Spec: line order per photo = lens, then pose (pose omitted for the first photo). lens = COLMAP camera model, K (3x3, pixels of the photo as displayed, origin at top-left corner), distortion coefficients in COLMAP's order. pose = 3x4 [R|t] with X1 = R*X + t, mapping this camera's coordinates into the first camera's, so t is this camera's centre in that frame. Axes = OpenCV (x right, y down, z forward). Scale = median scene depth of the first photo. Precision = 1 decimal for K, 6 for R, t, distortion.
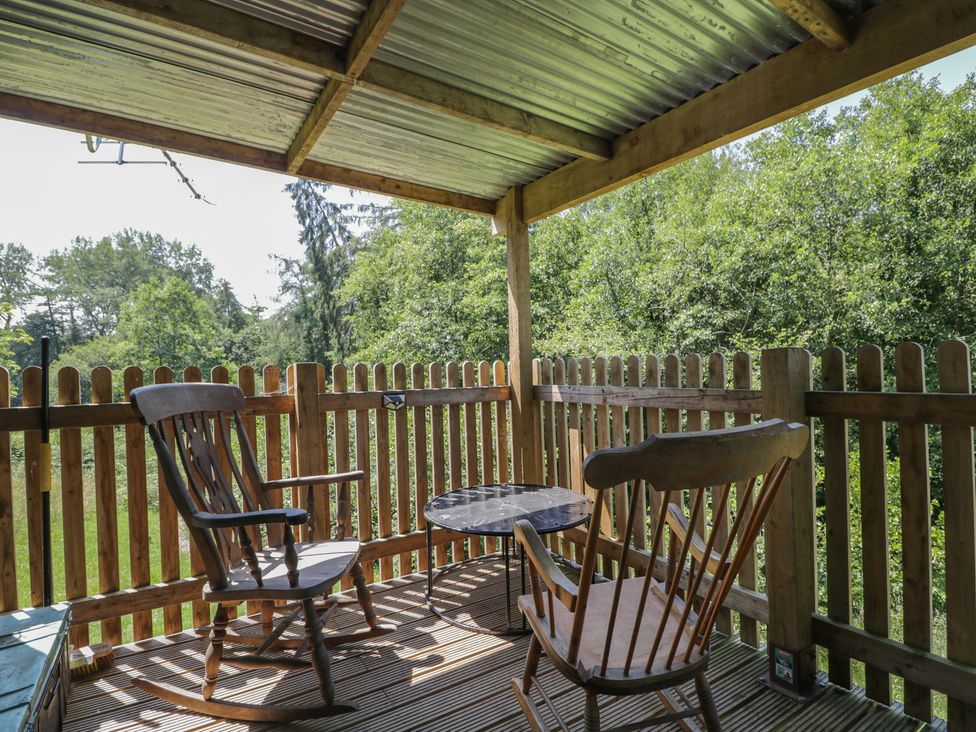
lens RADIAL K [[506.6, 0, 487.0], [0, 506.6, 370.4], [0, 0, 1]] dist [-0.002998, -0.014597]
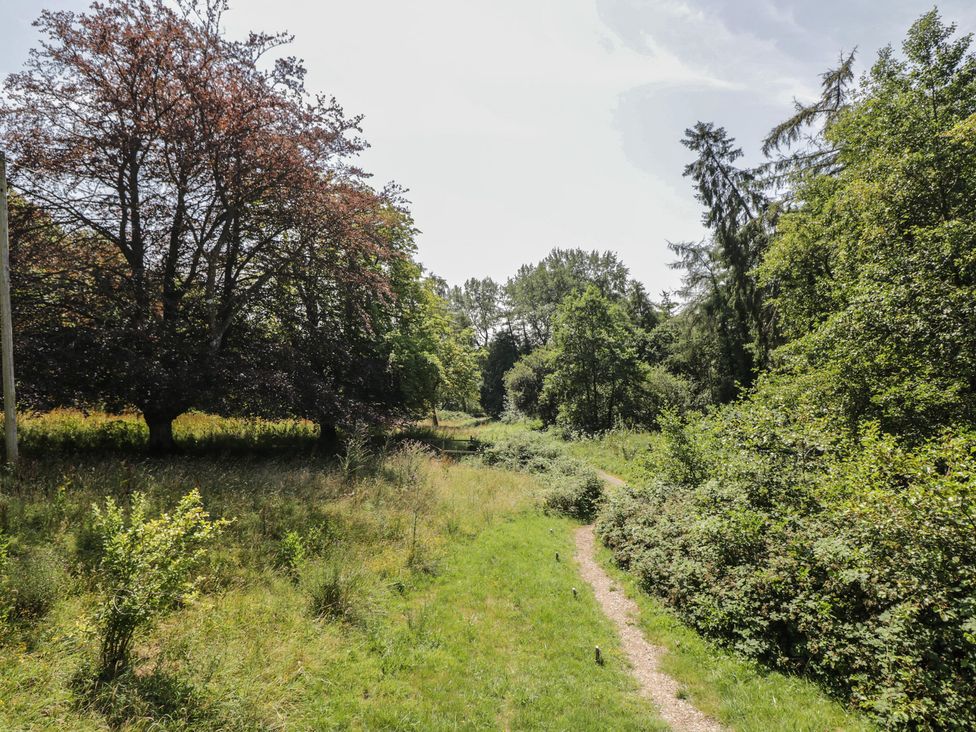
lens RADIAL K [[506.3, 0, 485.9], [0, 506.3, 368.3], [0, 0, 1]] dist [0.014839, -0.024173]
pose [[0.707637, -0.043455, -0.705239, -0.021451], [0.048508, 0.998740, -0.012866, -0.006849], [0.704909, -0.025105, 0.708853, 0.074309]]
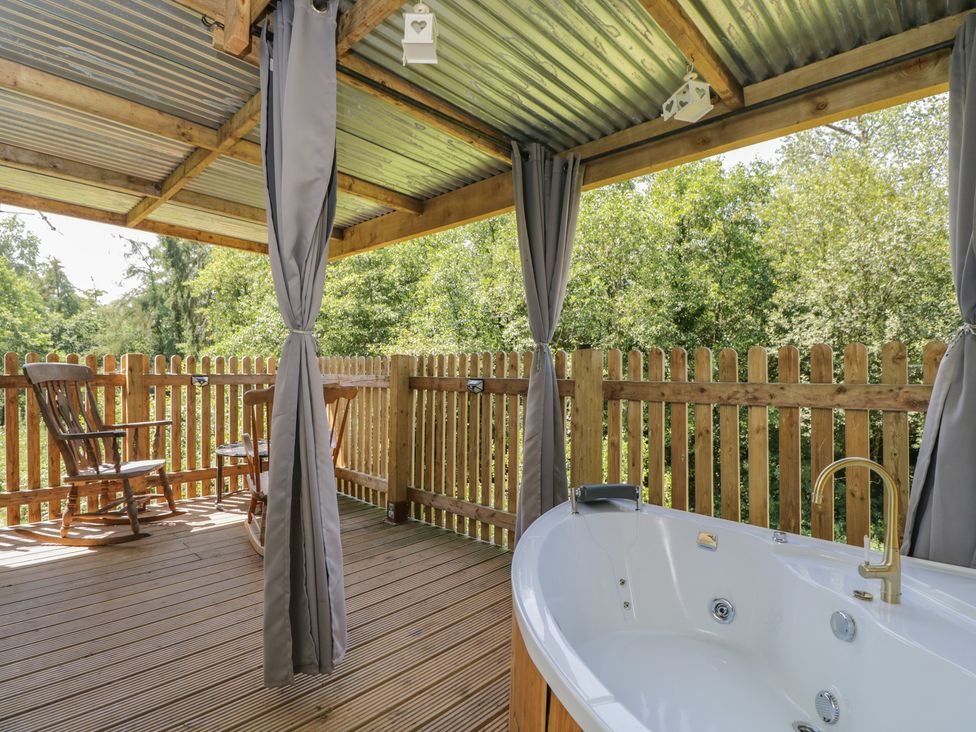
lens RADIAL K [[506.3, 0, 485.9], [0, 506.3, 368.3], [0, 0, 1]] dist [0.014839, -0.024173]
pose [[0.972141, 0.028444, 0.232663, 0.020985], [-0.027353, 0.999595, -0.007914, 0.000754], [-0.232793, 0.001330, 0.972525, -0.048902]]
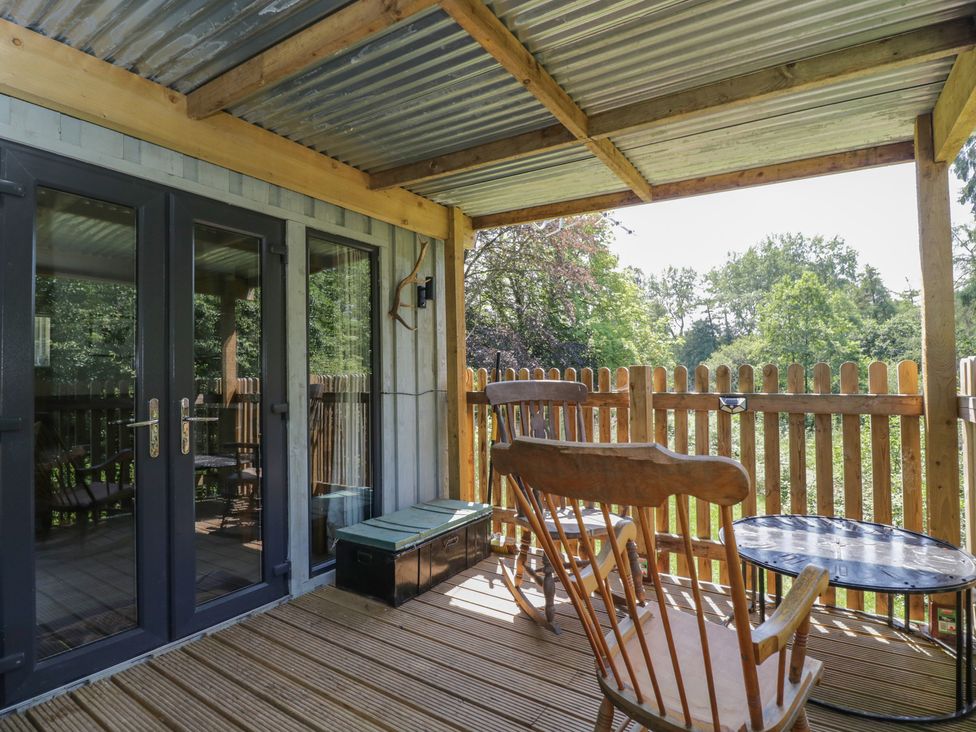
lens RADIAL K [[506.3, 0, 485.9], [0, 506.3, 368.3], [0, 0, 1]] dist [0.014839, -0.024173]
pose [[0.411573, 0.003448, -0.911370, 0.035358], [0.000681, 0.999991, 0.004091, -0.000854], [0.911376, -0.002304, 0.411568, 0.011972]]
